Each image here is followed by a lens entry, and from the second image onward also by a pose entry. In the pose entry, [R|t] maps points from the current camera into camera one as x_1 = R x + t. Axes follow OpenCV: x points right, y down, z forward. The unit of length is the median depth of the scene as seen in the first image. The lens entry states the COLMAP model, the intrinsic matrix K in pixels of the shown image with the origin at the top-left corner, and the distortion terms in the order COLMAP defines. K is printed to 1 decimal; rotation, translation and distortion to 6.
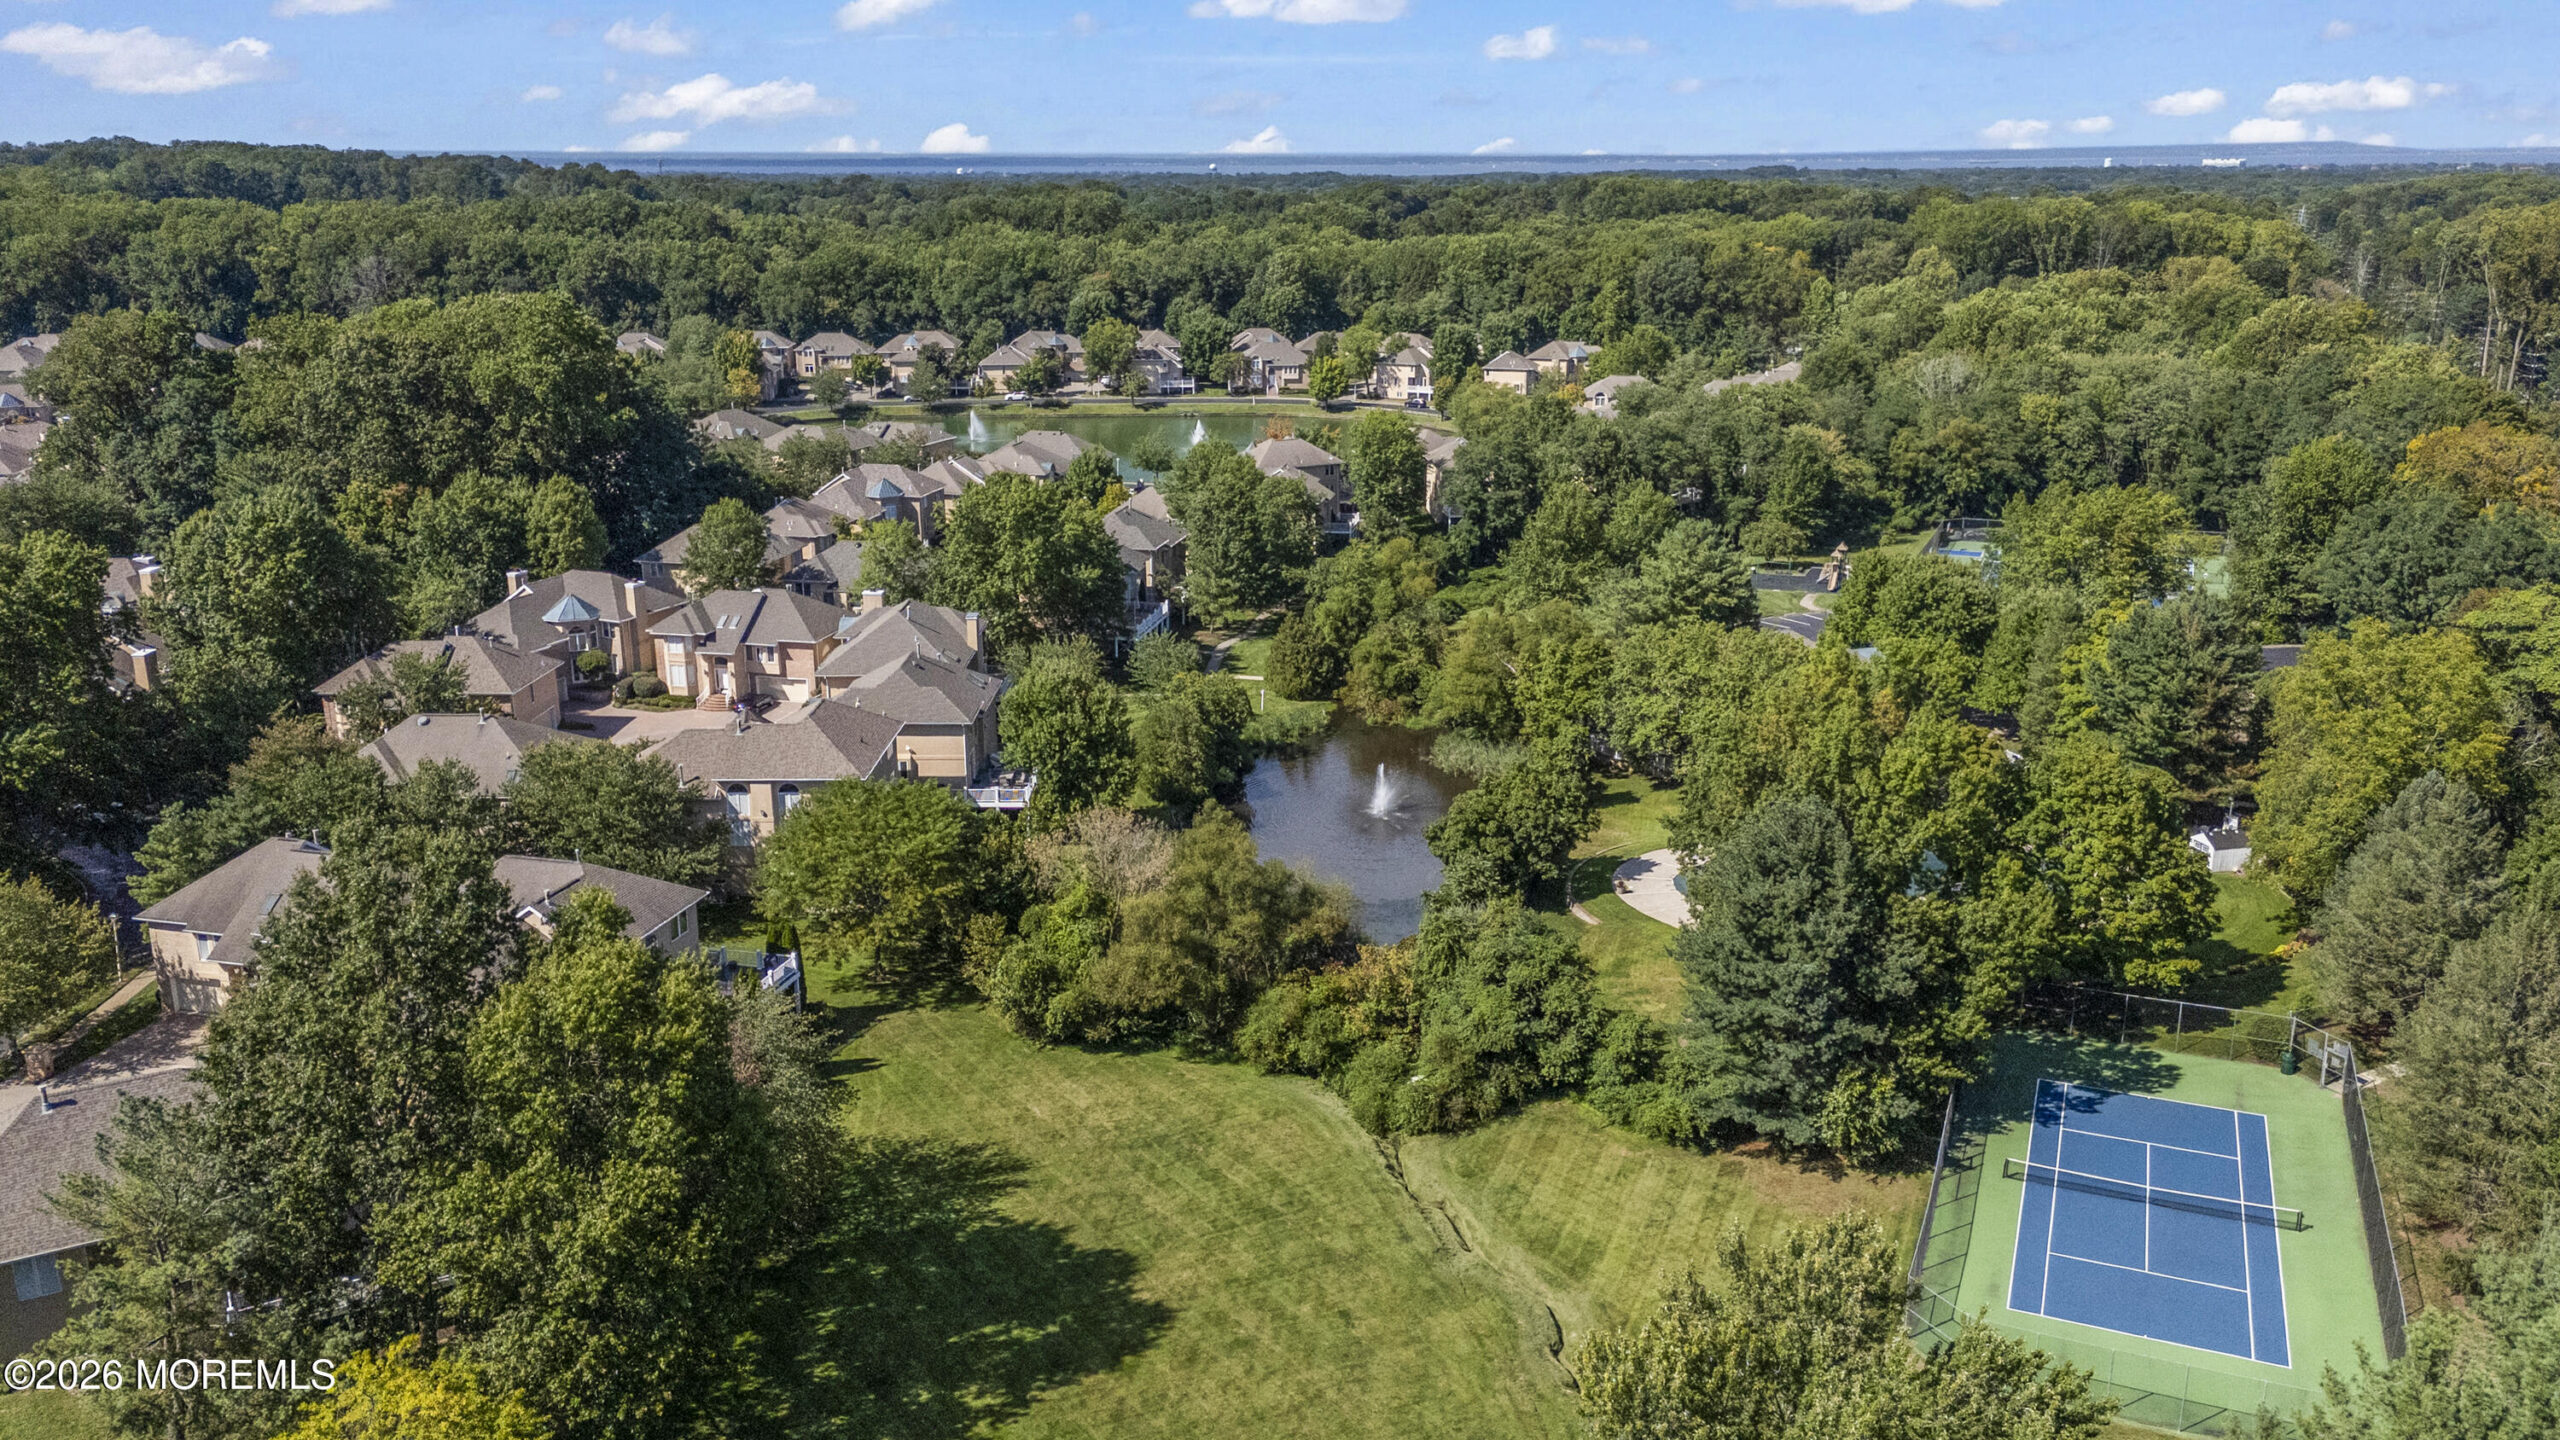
lens RADIAL K [[1968.4, 0, 1280.0], [0, 1968.4, 720.0], [0, 0, 1]] dist [0.093220, -0.122001]
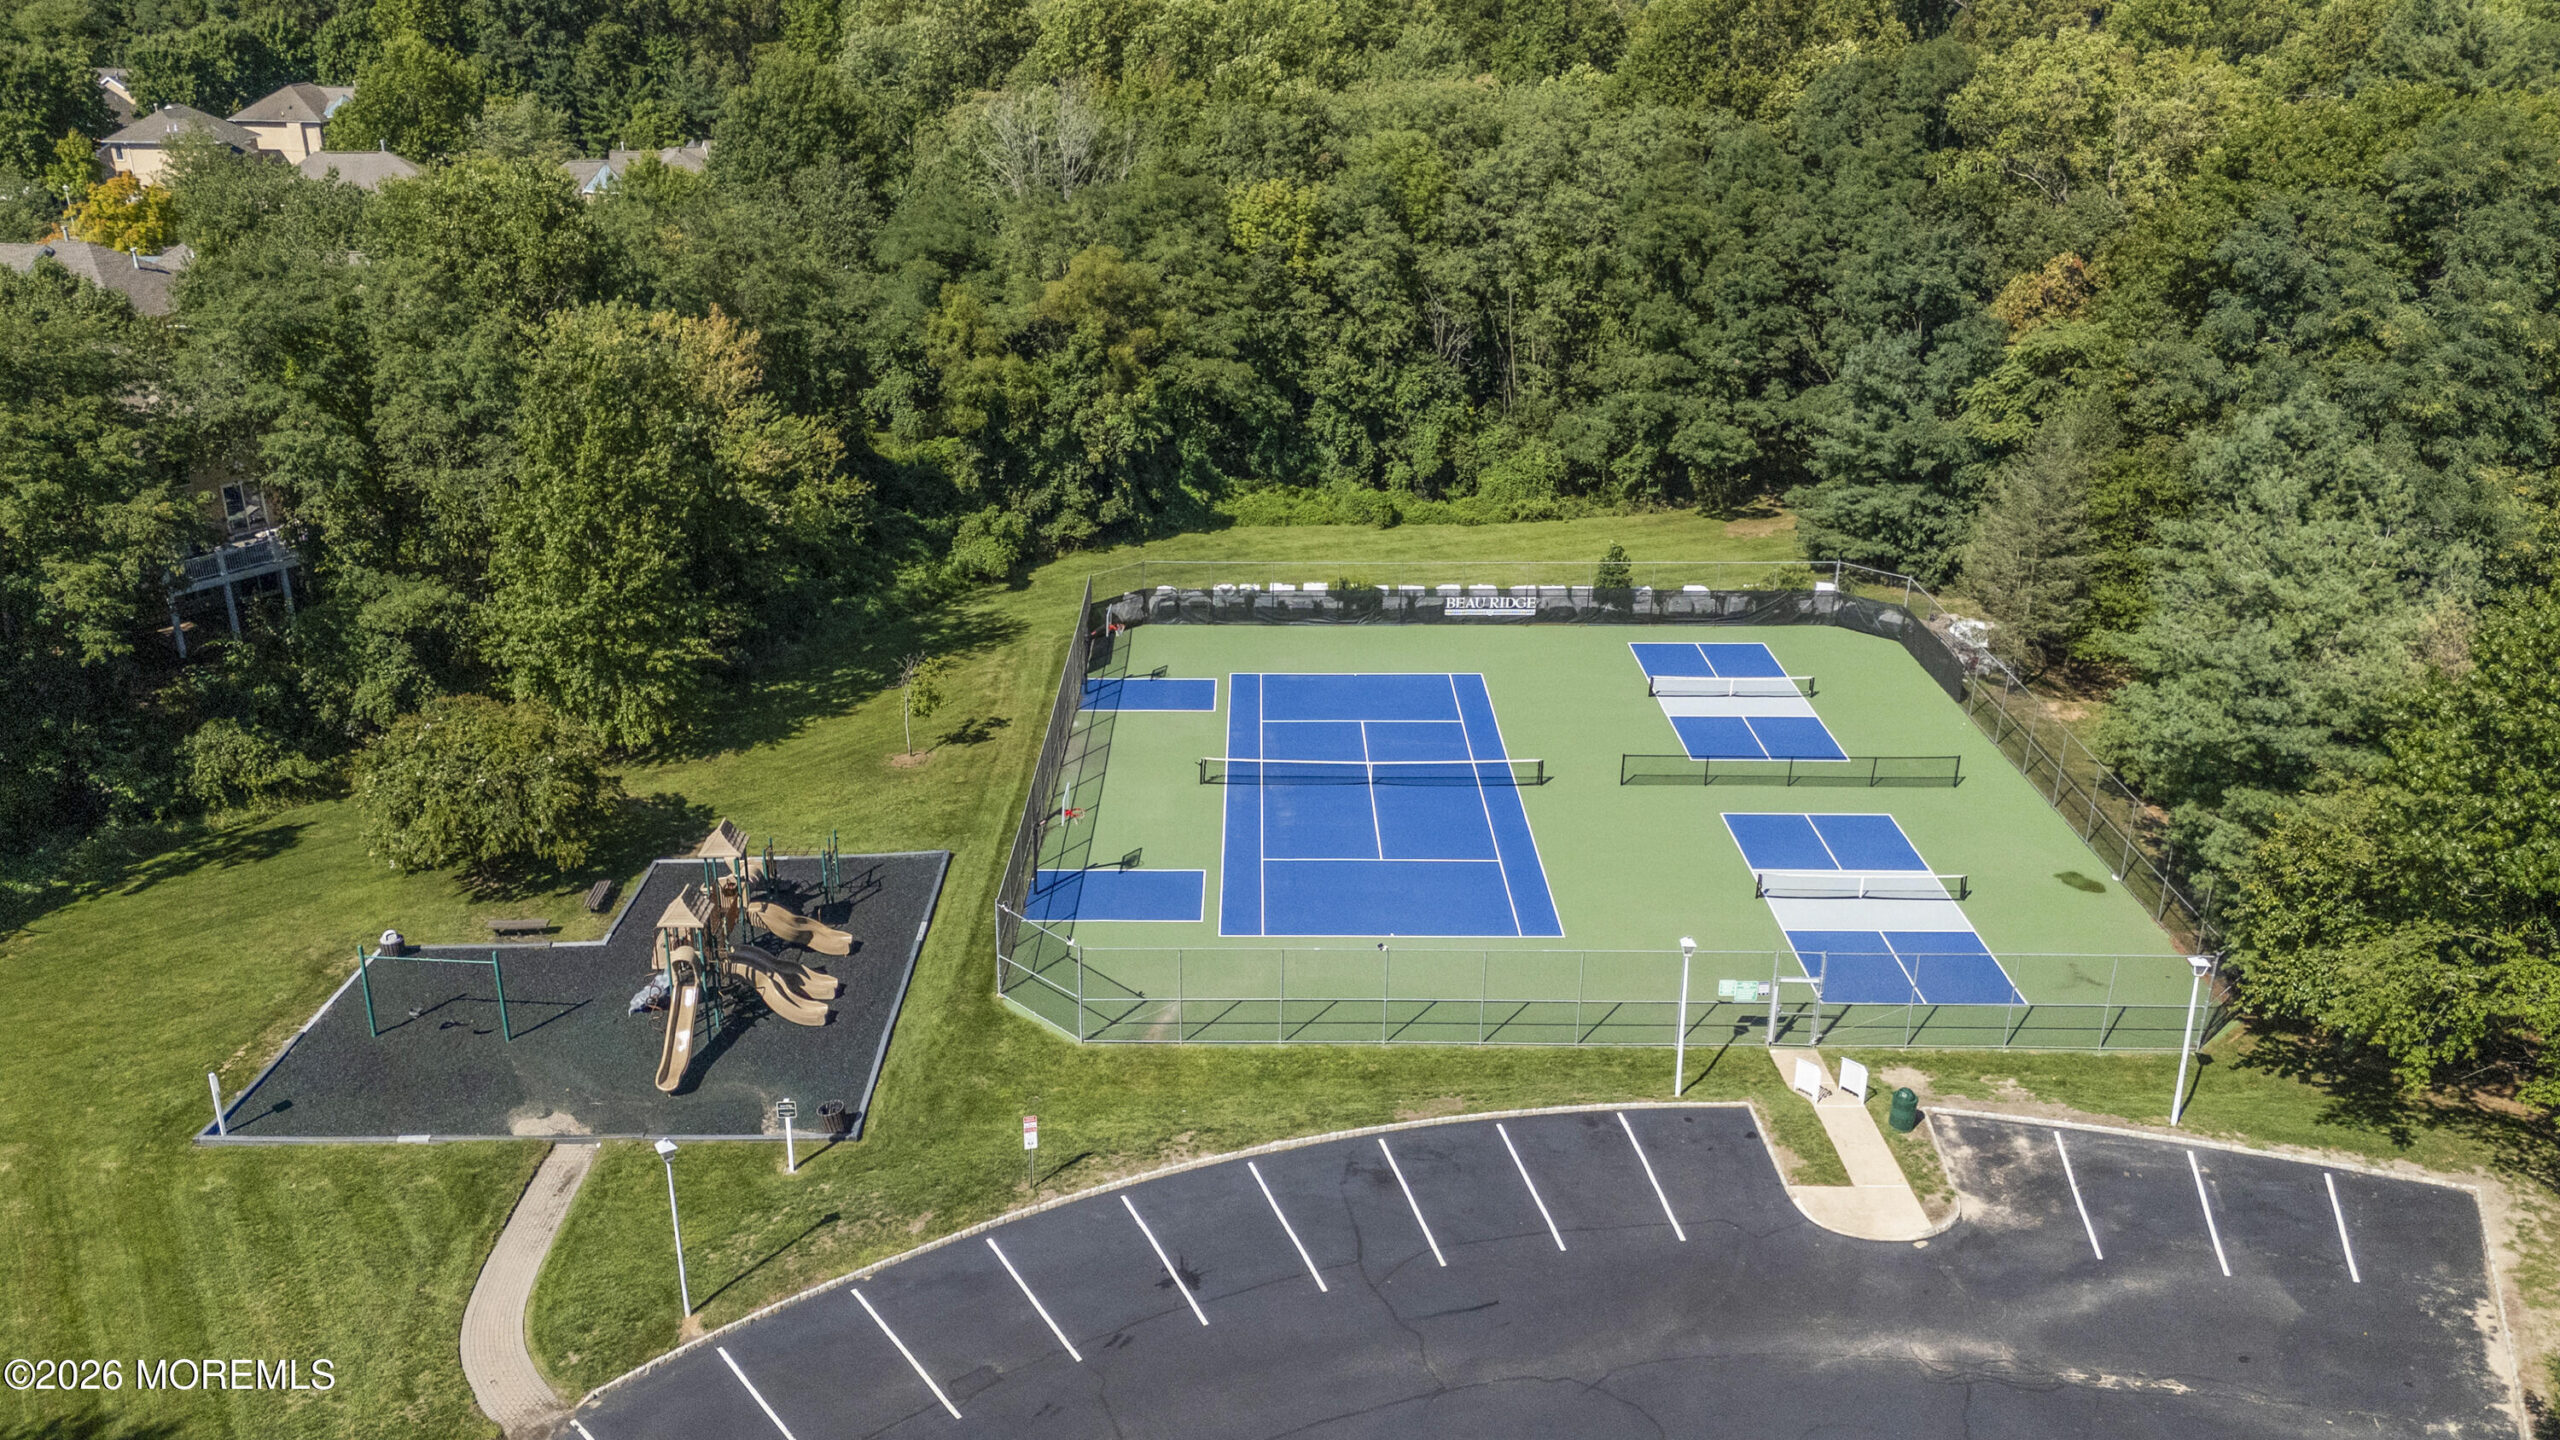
lens RADIAL K [[1905.6, 0, 1287.5], [0, 1905.6, 720.1], [0, 0, 1]] dist [0.080507, -0.081896]
pose [[0.906439, -0.142278, 0.397649, 0.305565], [0.097327, 0.986575, 0.131136, -0.151890], [-0.410969, -0.080165, 0.908118, 0.909151]]
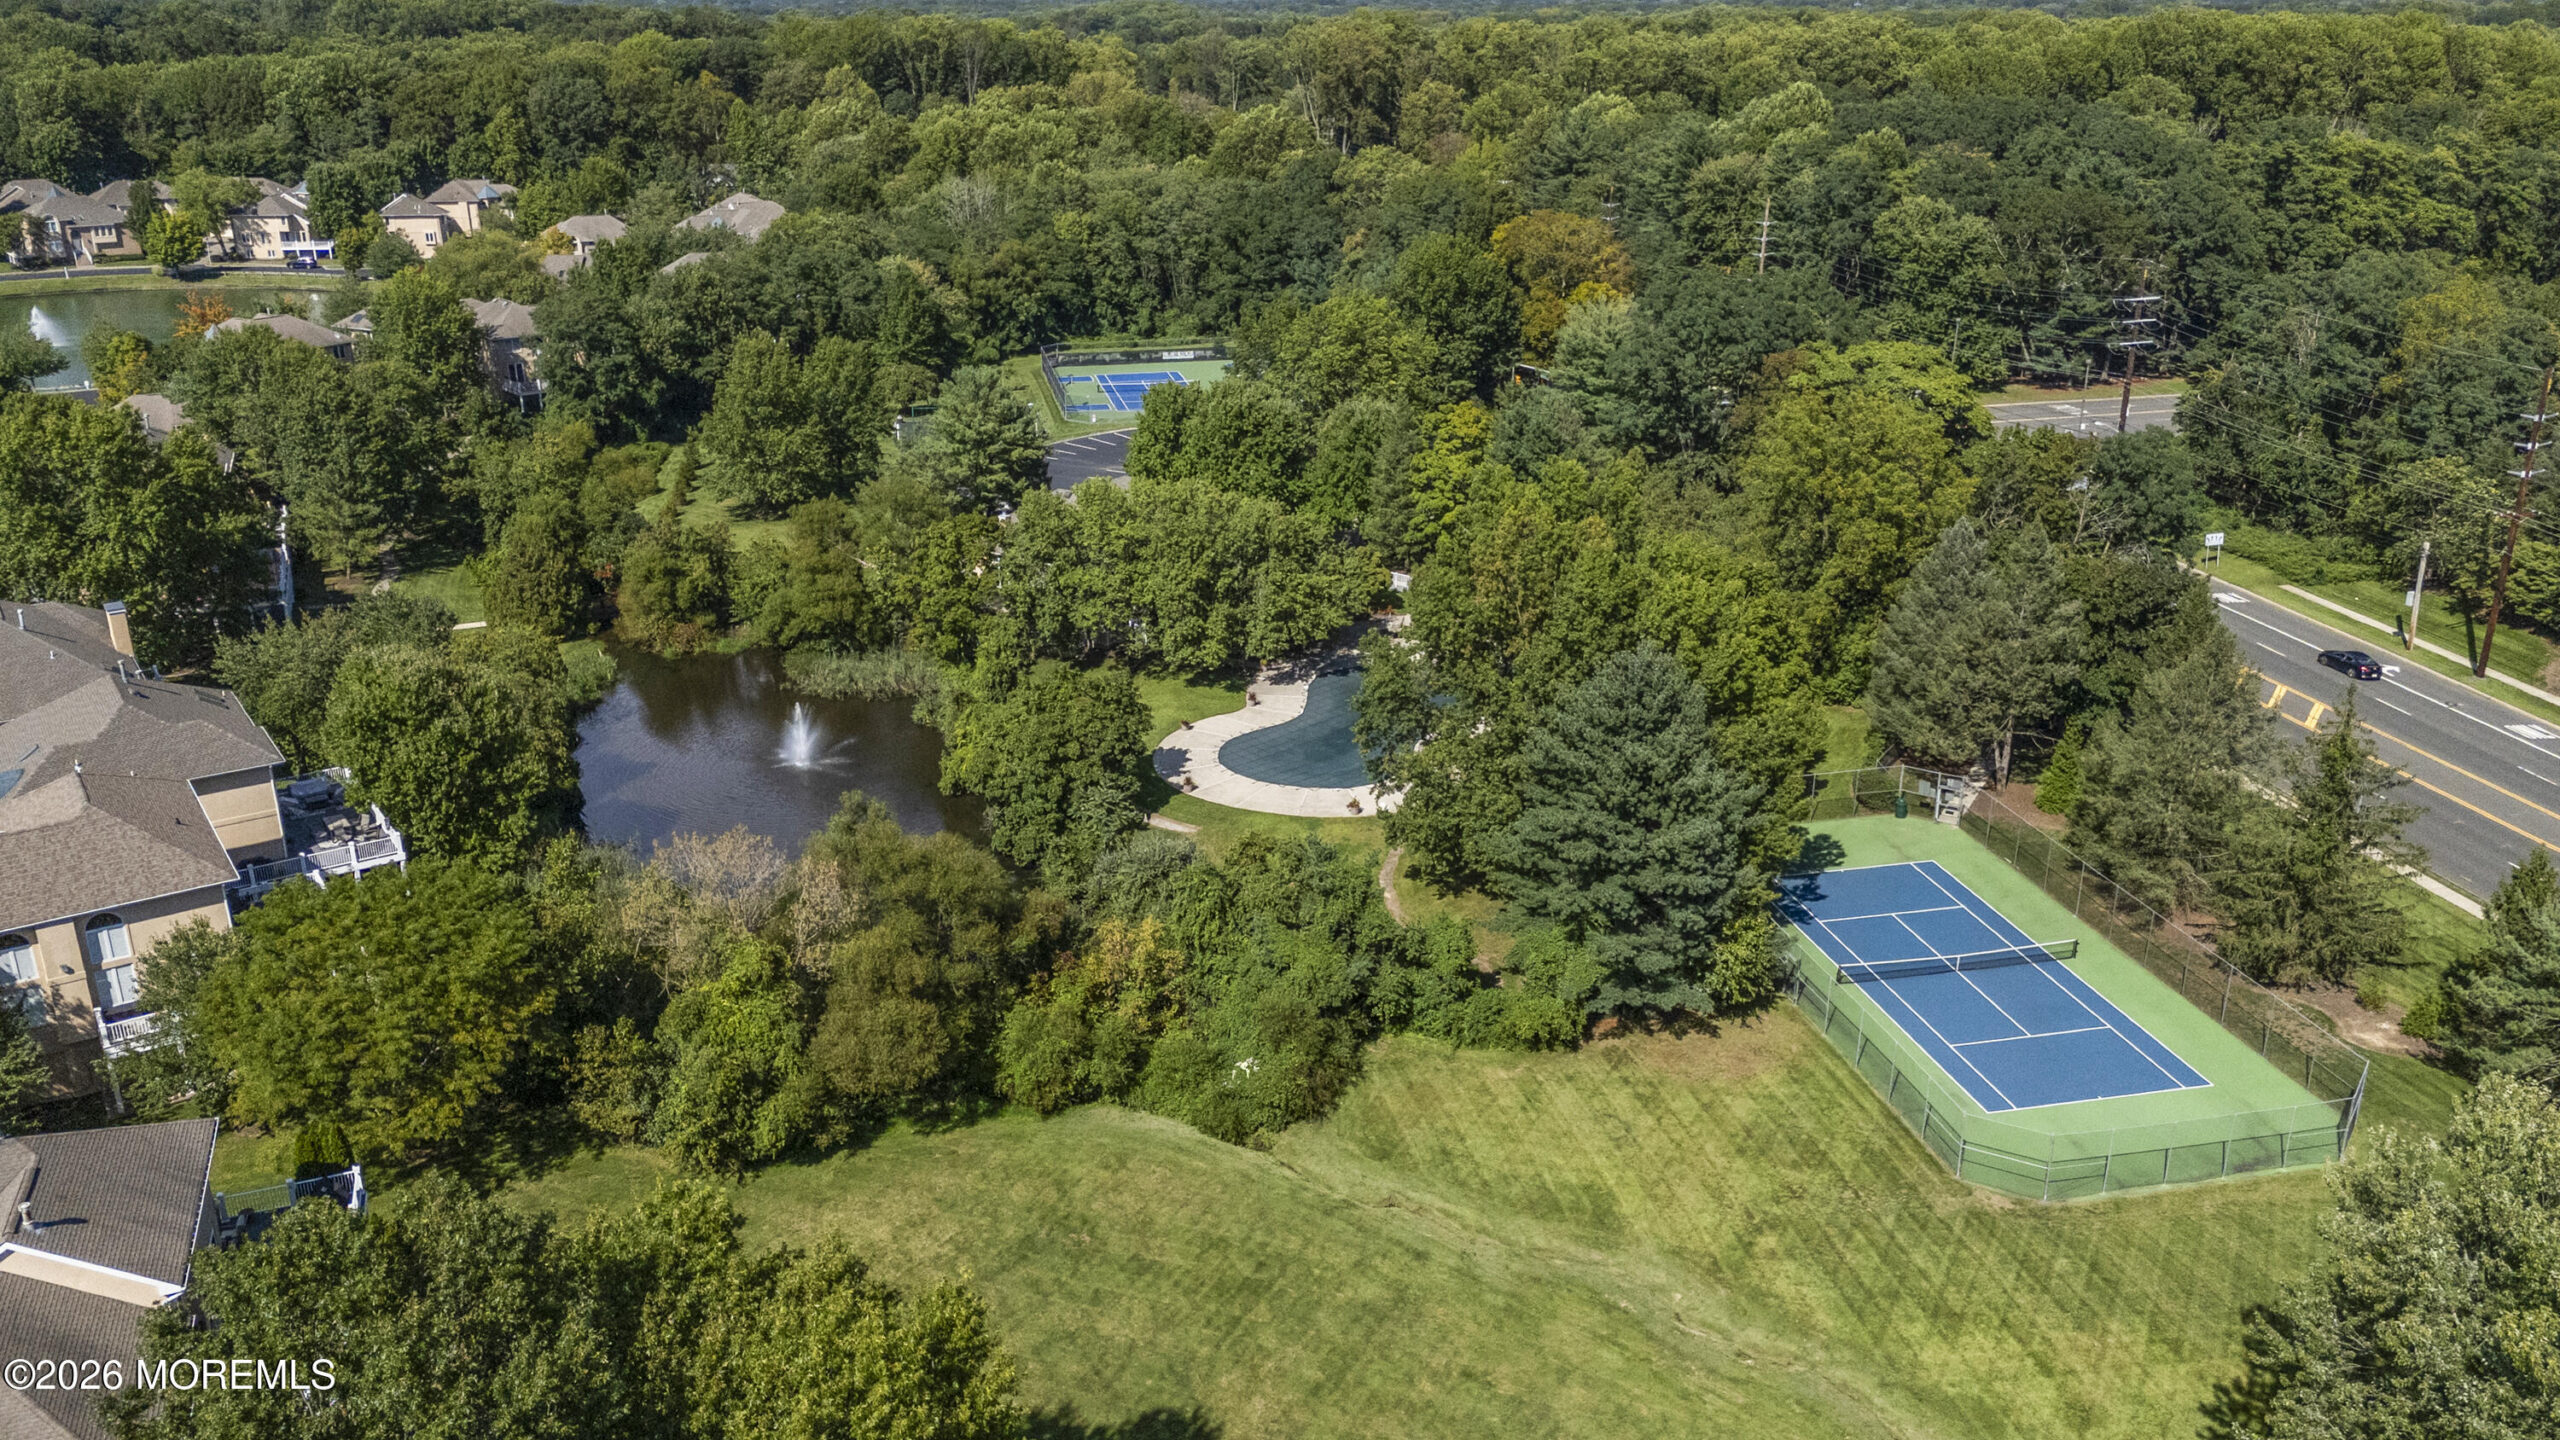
lens RADIAL K [[1959.0, 0, 1286.2], [0, 1959.0, 721.8], [0, 0, 1]] dist [0.072700, -0.064638]
pose [[0.810626, -0.201517, 0.549797, -0.183197], [0.155712, 0.979296, 0.129358, -0.034249], [-0.564482, -0.019251, 0.825221, 0.166498]]
